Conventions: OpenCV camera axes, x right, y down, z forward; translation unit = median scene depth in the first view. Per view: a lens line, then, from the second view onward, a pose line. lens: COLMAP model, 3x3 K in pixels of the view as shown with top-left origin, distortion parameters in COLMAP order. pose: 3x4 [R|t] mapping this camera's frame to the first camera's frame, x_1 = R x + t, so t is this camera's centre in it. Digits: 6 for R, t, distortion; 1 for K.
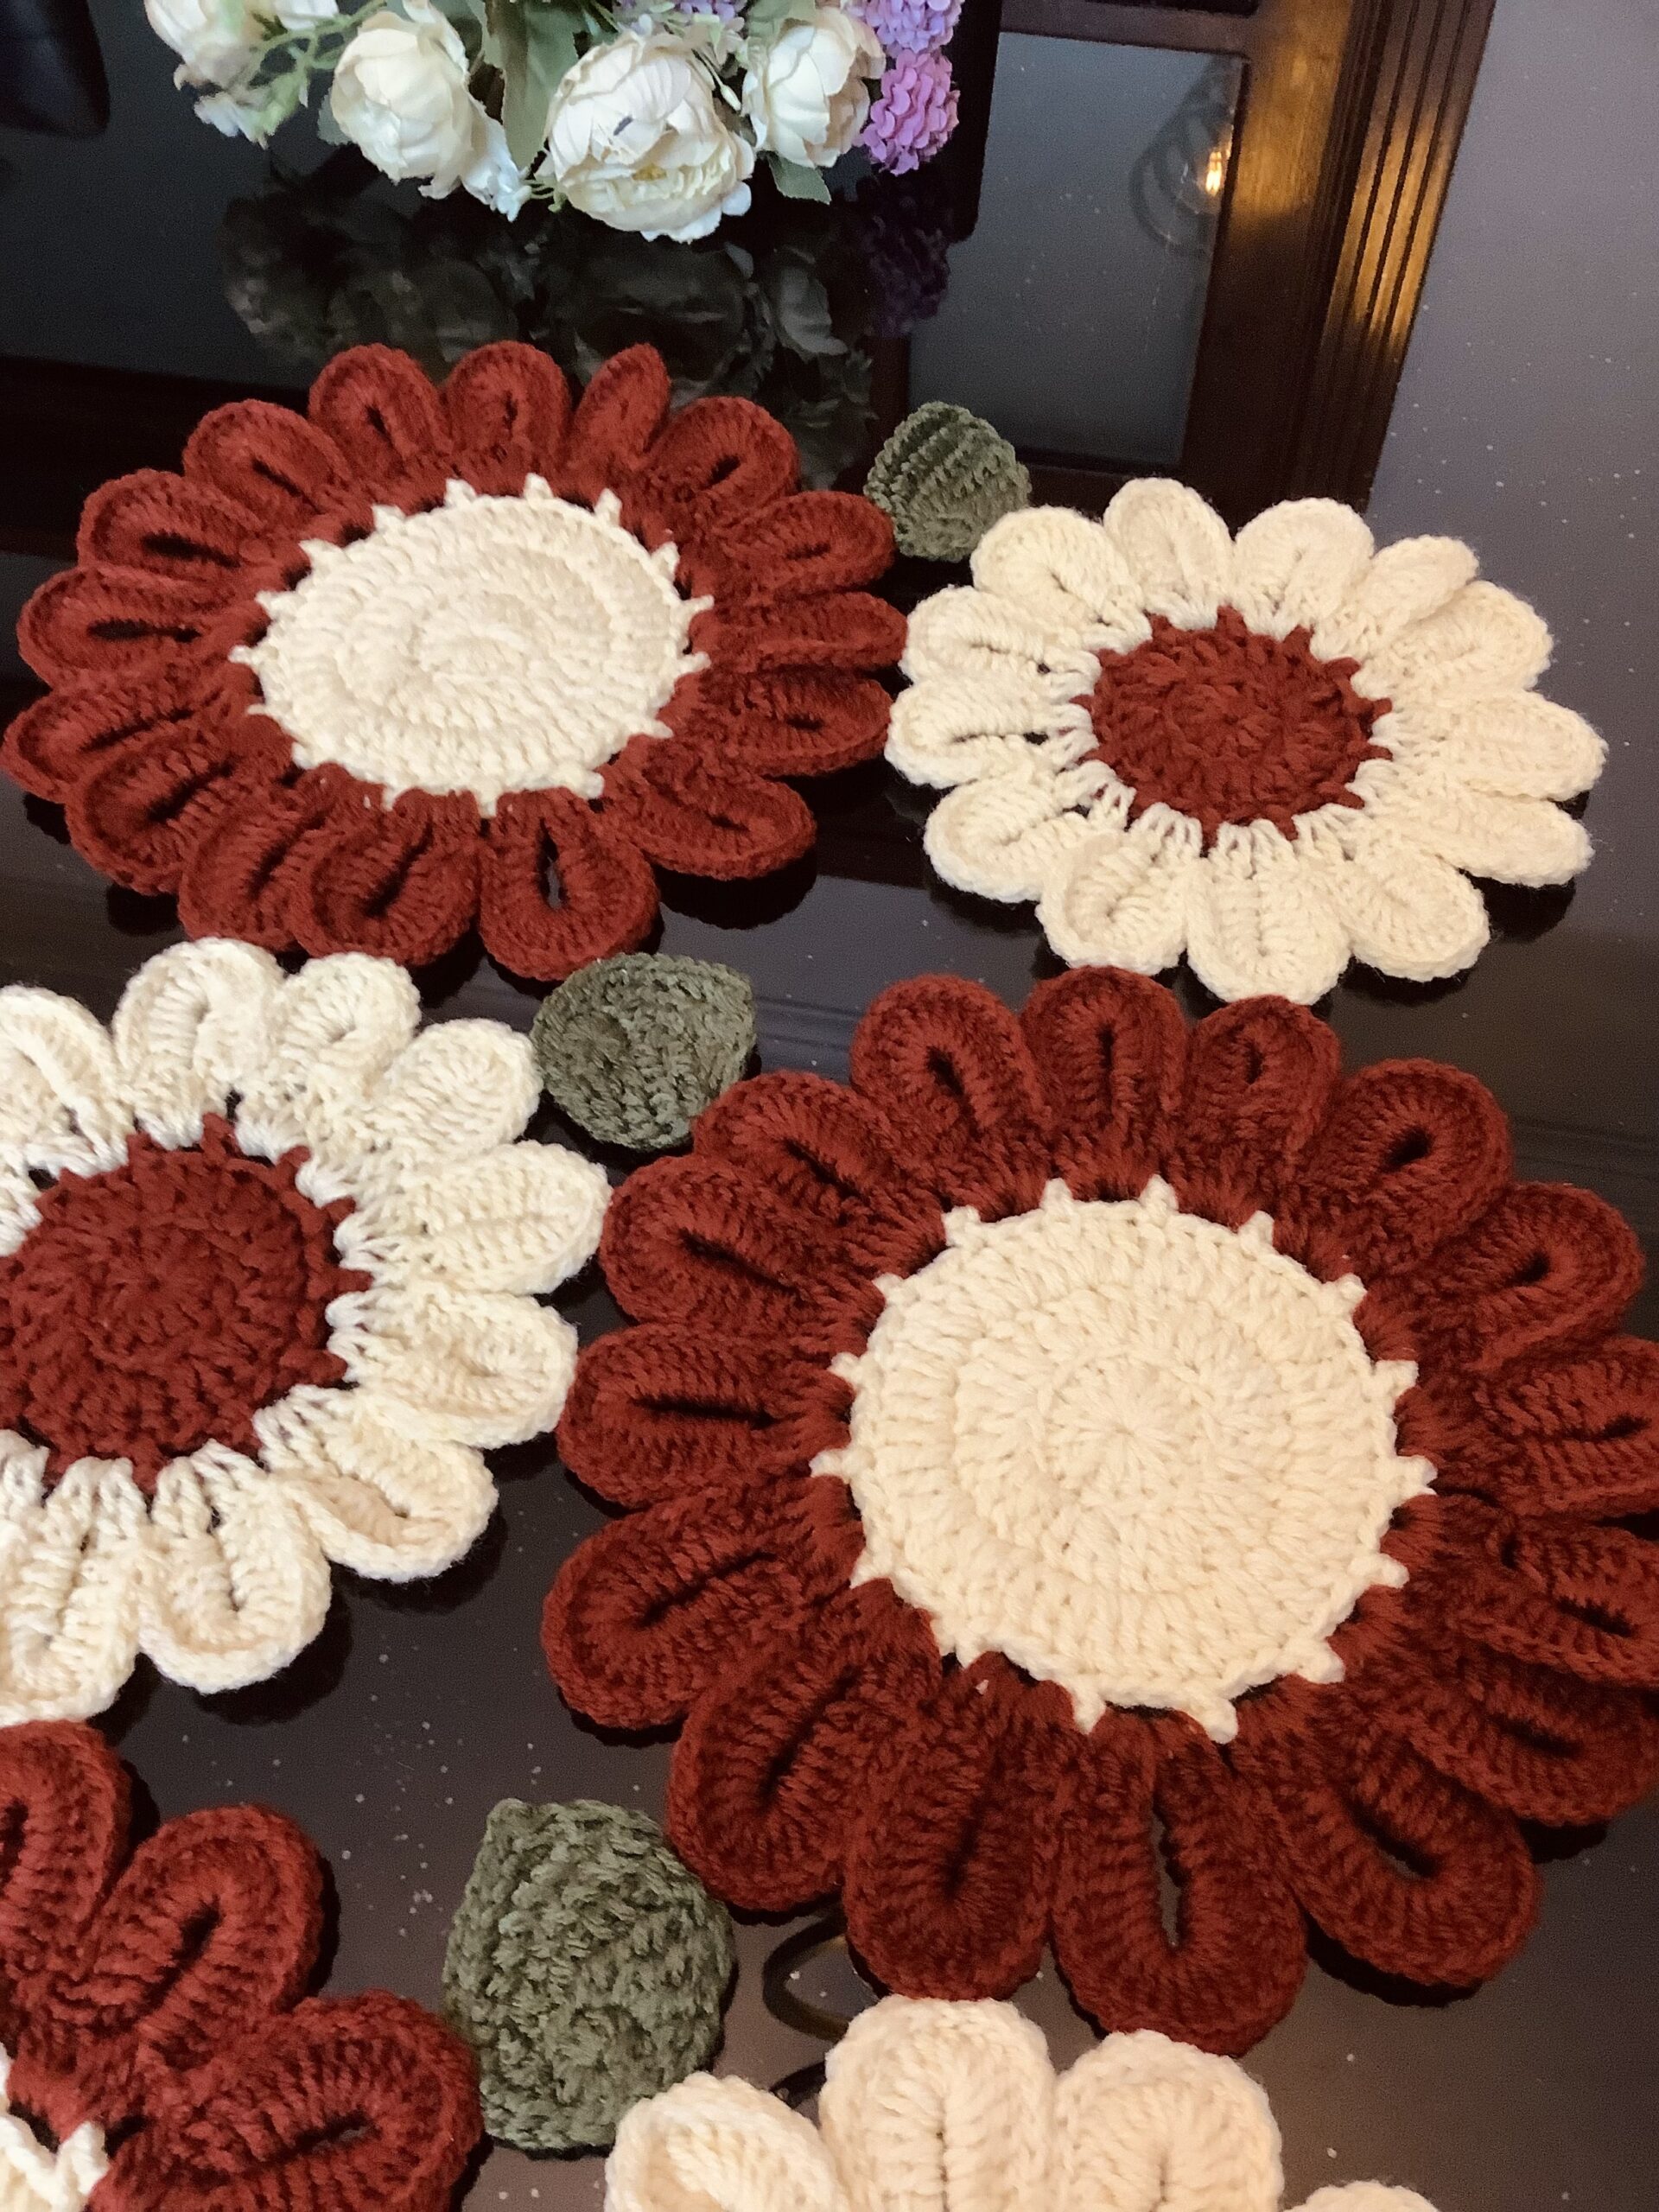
lens RADIAL K [[2019.4, 0, 821.4], [0, 2019.4, 1092.5], [0, 0, 1]] dist [0.012020, 0.000000]
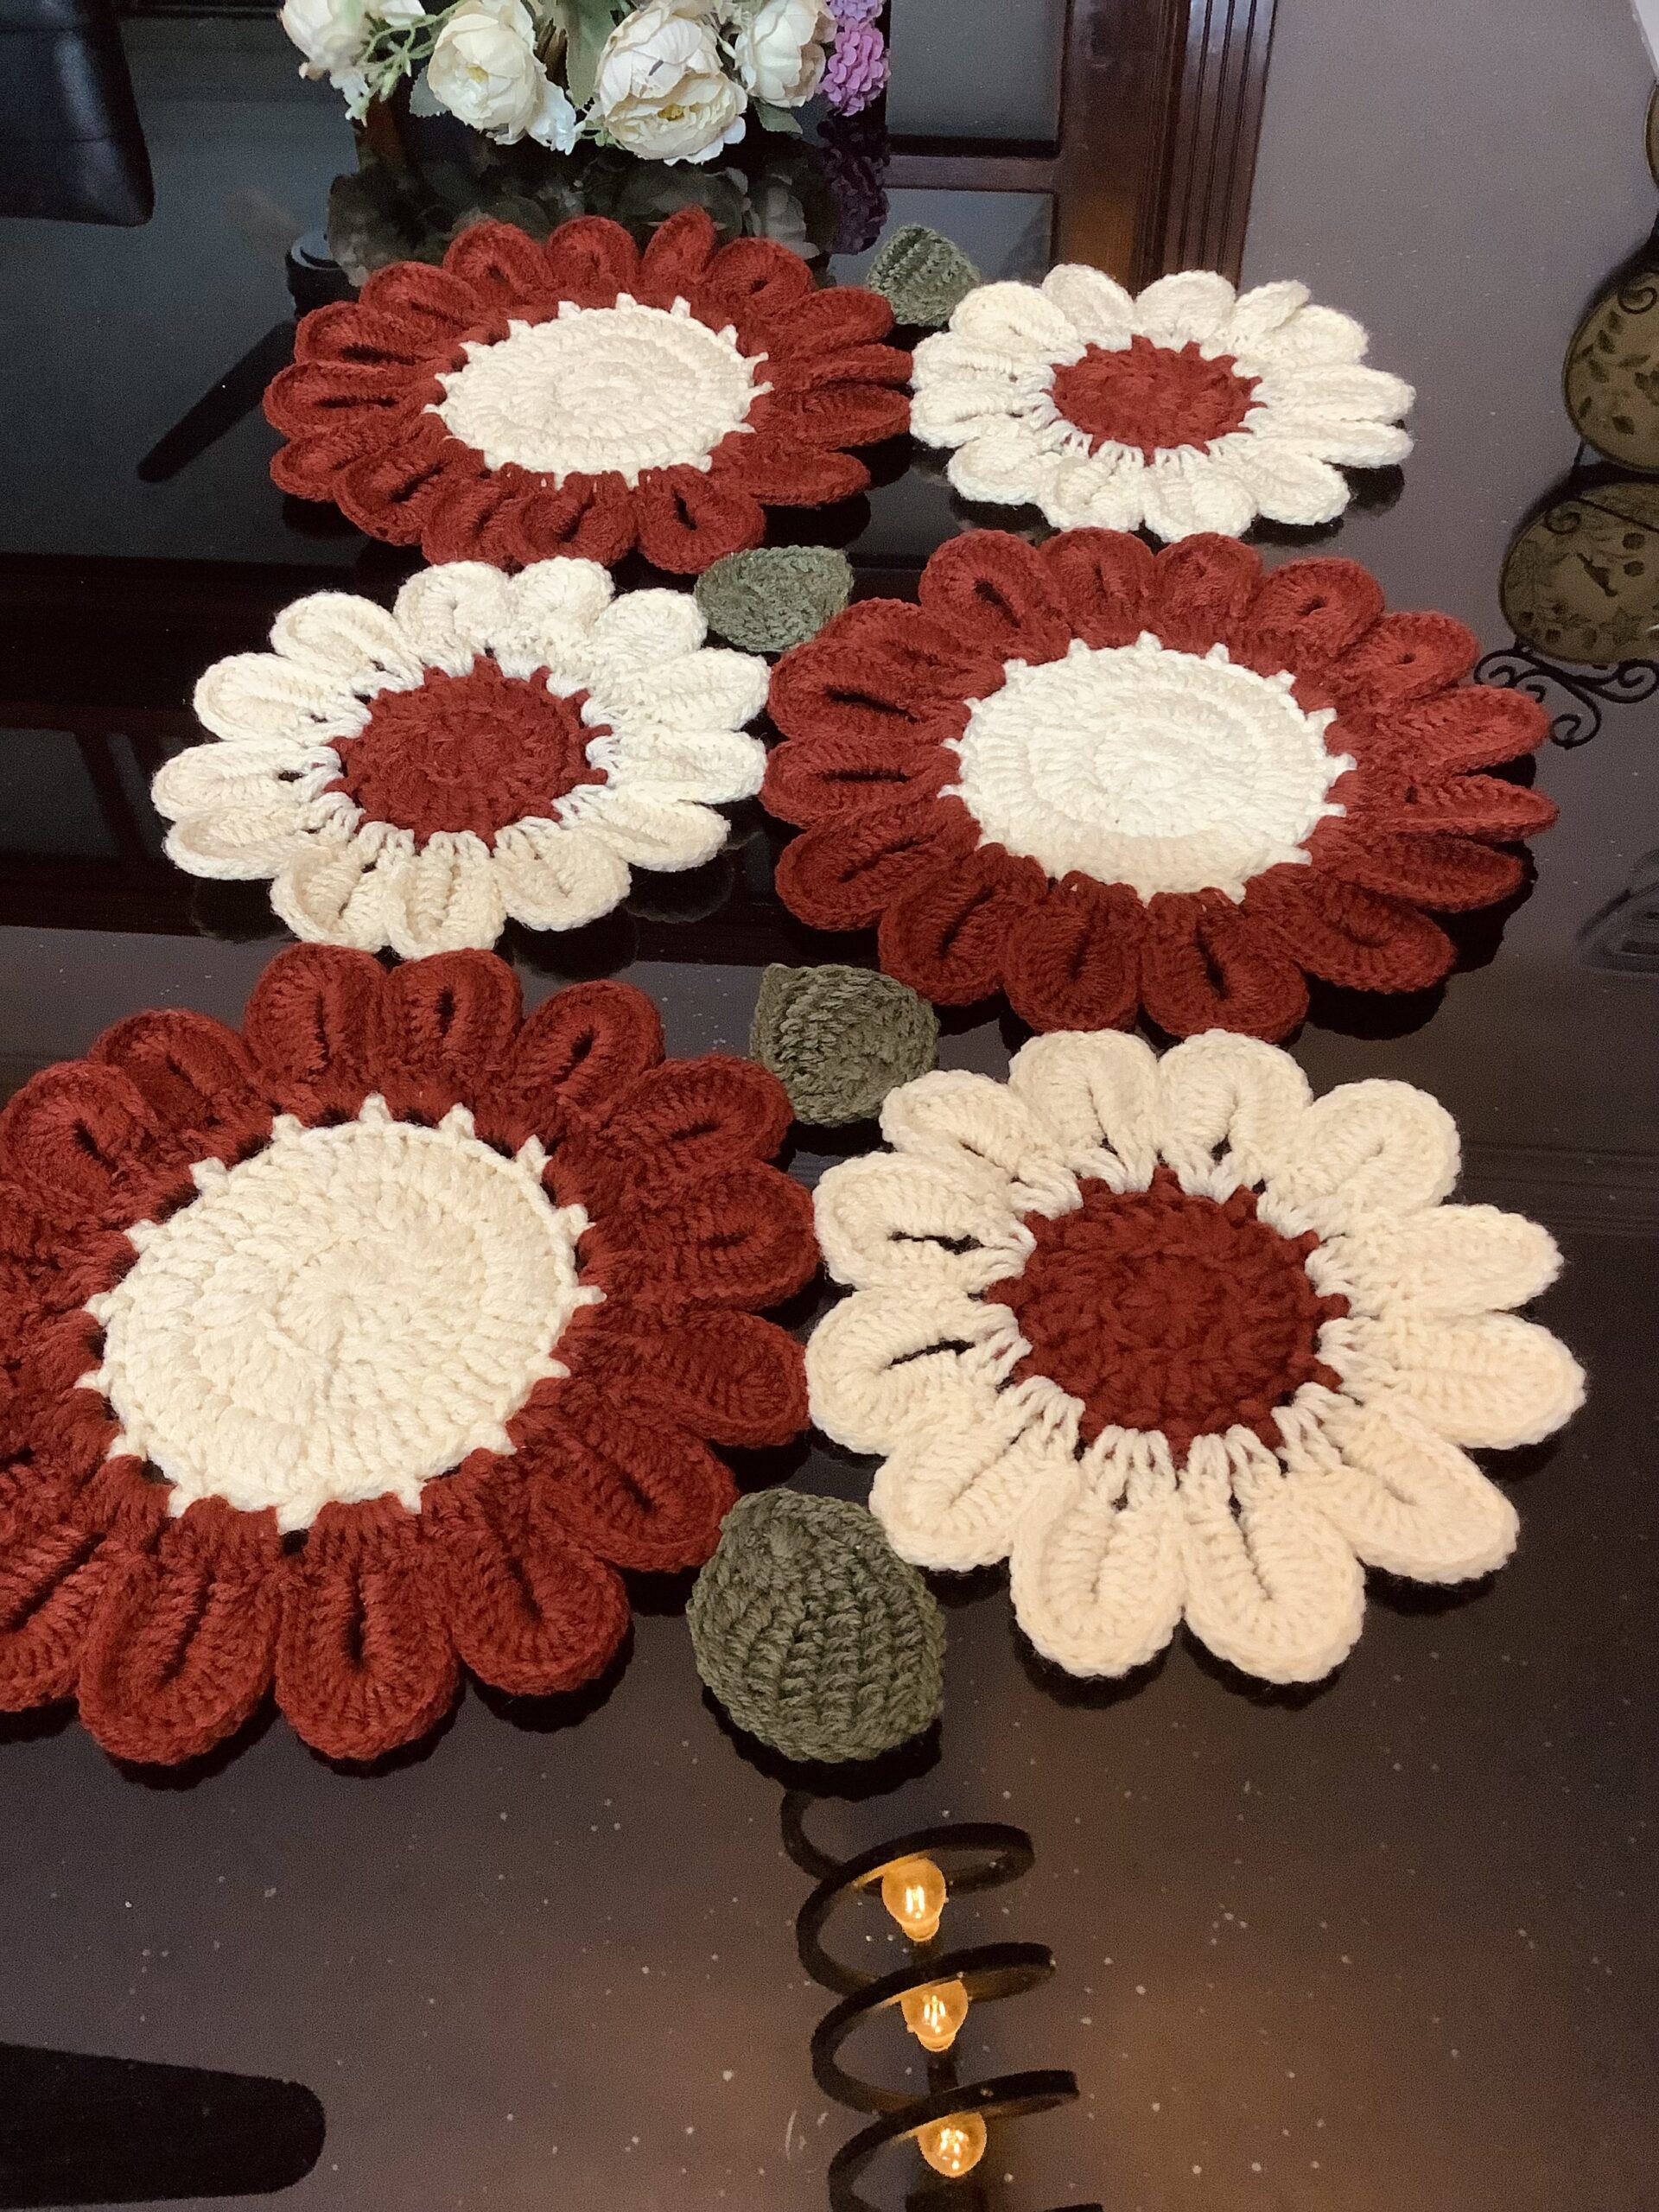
lens RADIAL K [[2019.4, 0, 824.7], [0, 2019.4, 1086.9], [0, 0, 1]] dist [0.012020, 0.000000]
pose [[0.994295, -0.086404, 0.062539, -0.147776], [0.092769, 0.989891, -0.107279, 0.407655], [-0.052637, 0.112468, 0.992260, -0.318934]]
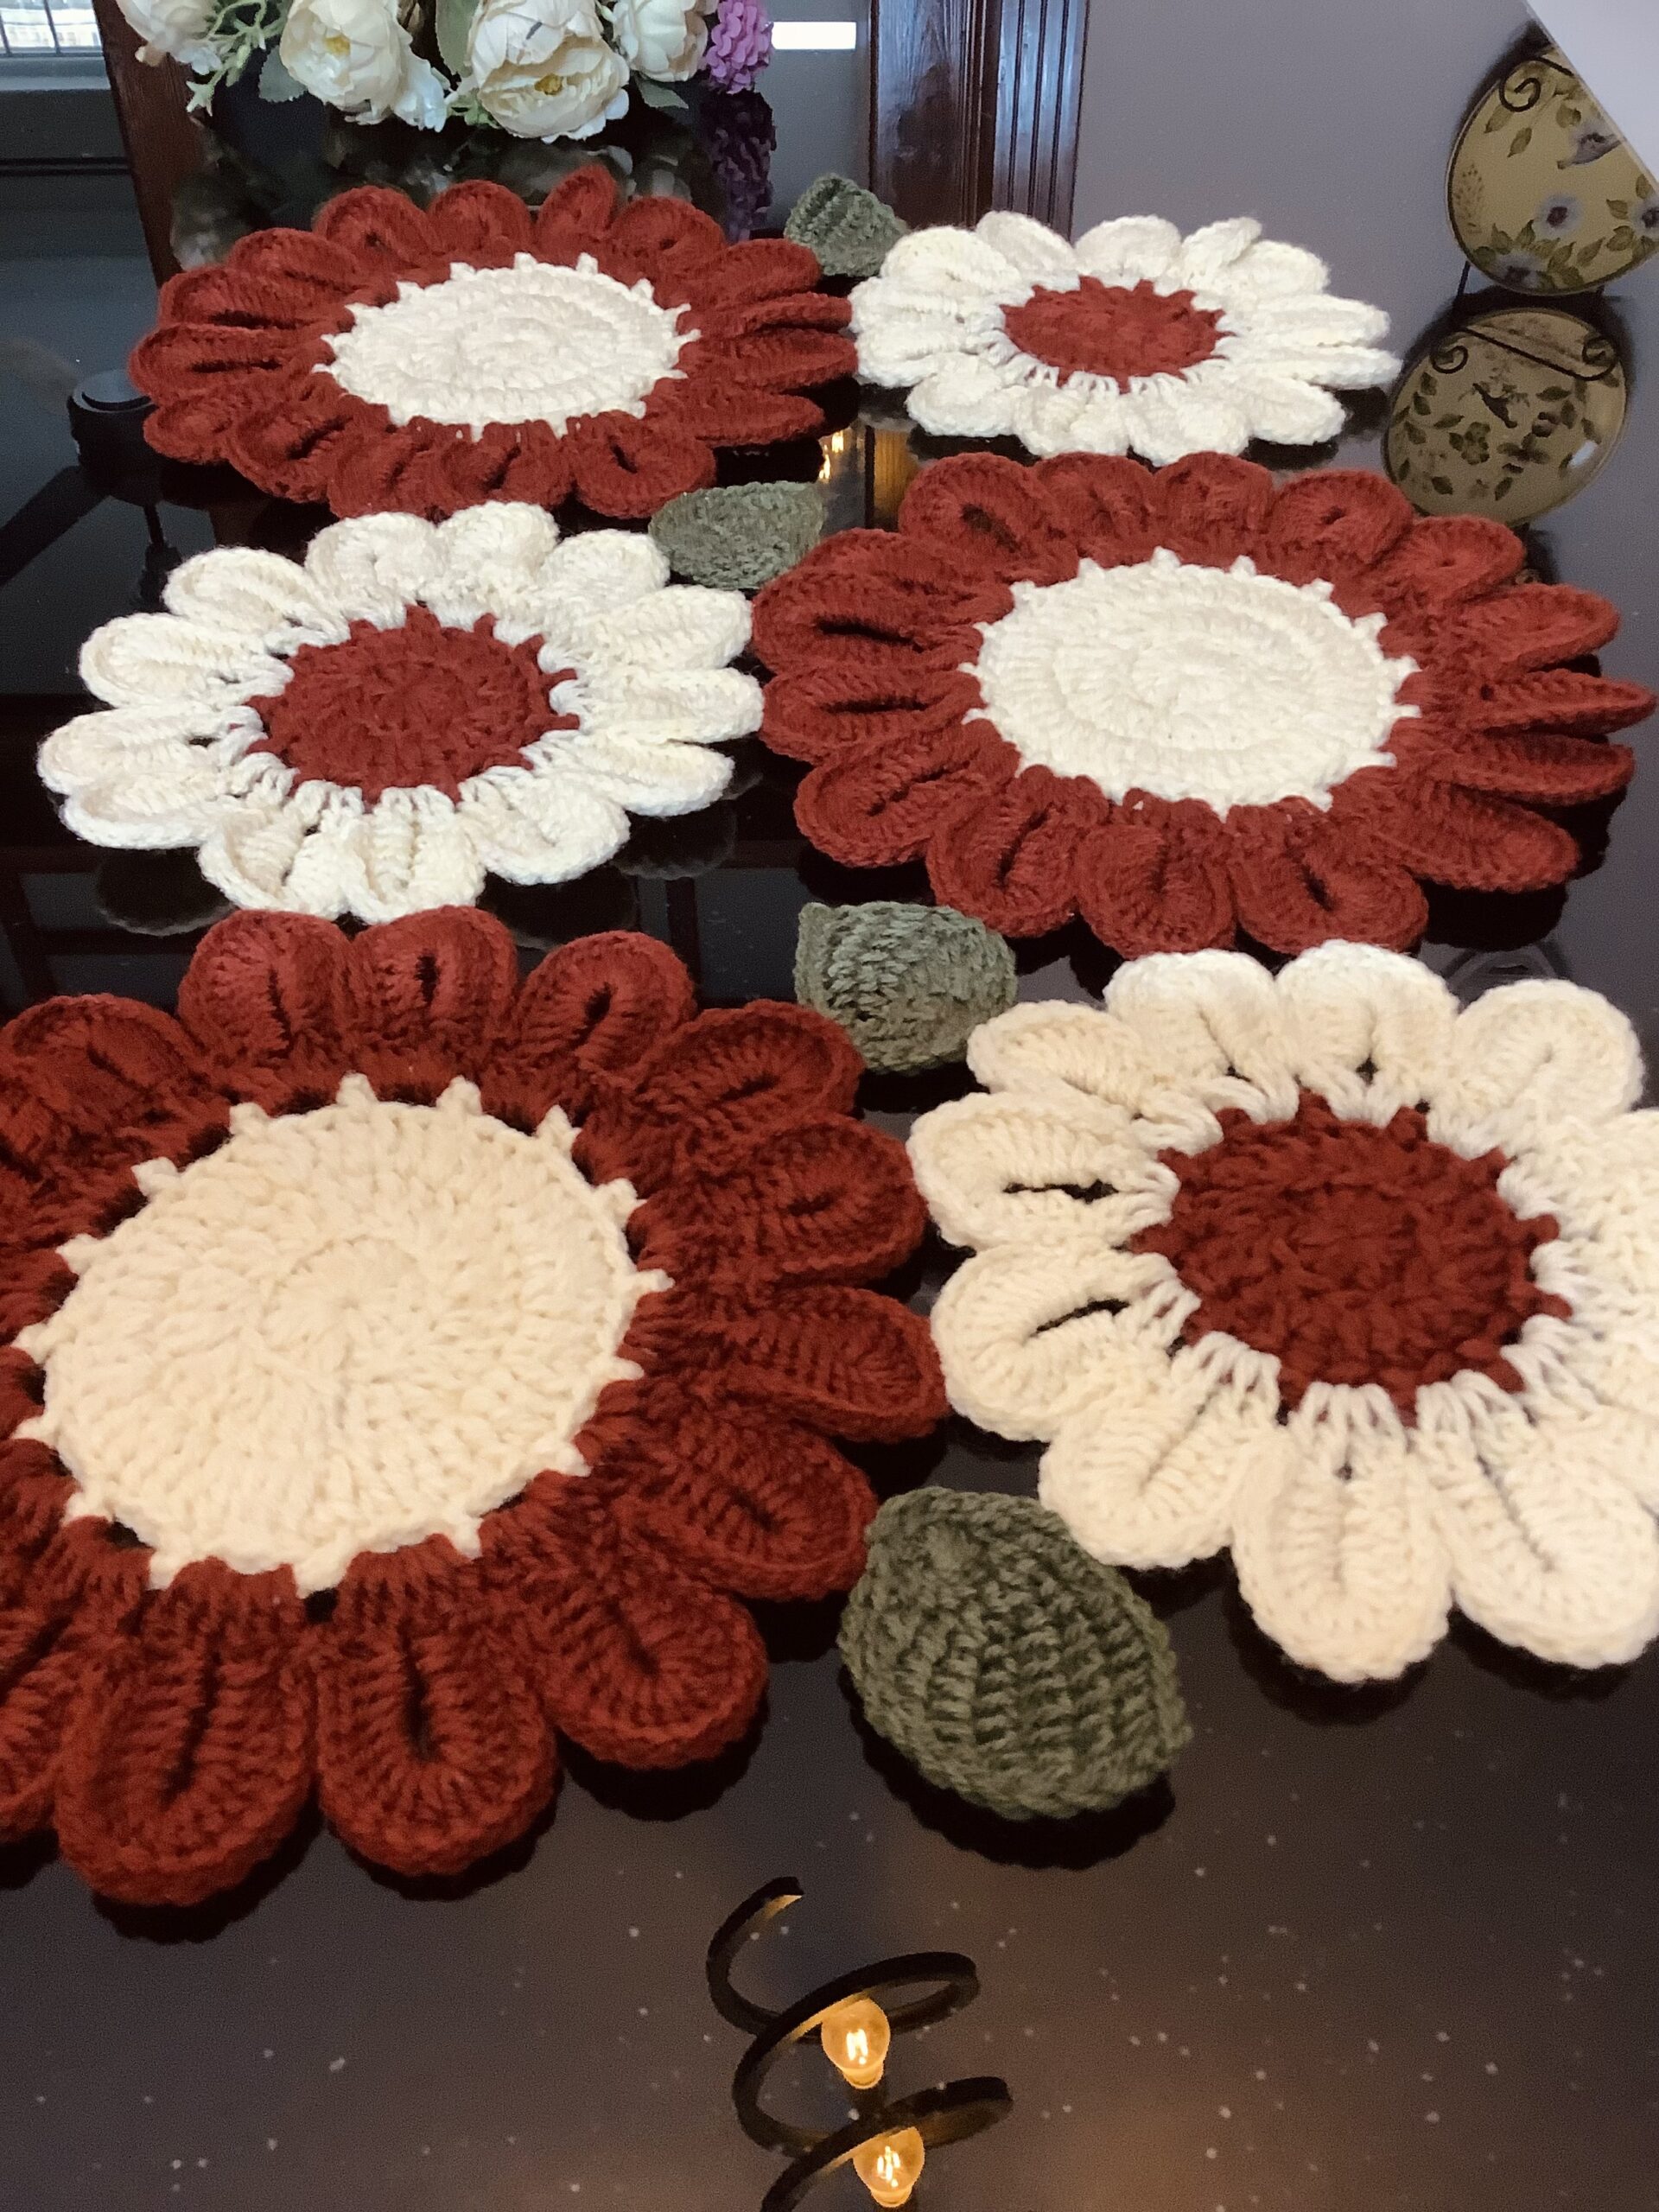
lens RADIAL K [[2019.4, 0, 816.7], [0, 2019.4, 1087.9], [0, 0, 1]] dist [0.012020, 0.000000]
pose [[0.977325, -0.144005, 0.155234, -0.247017], [0.168967, 0.972239, -0.161871, 0.452658], [-0.127614, 0.184430, 0.974526, -0.147844]]
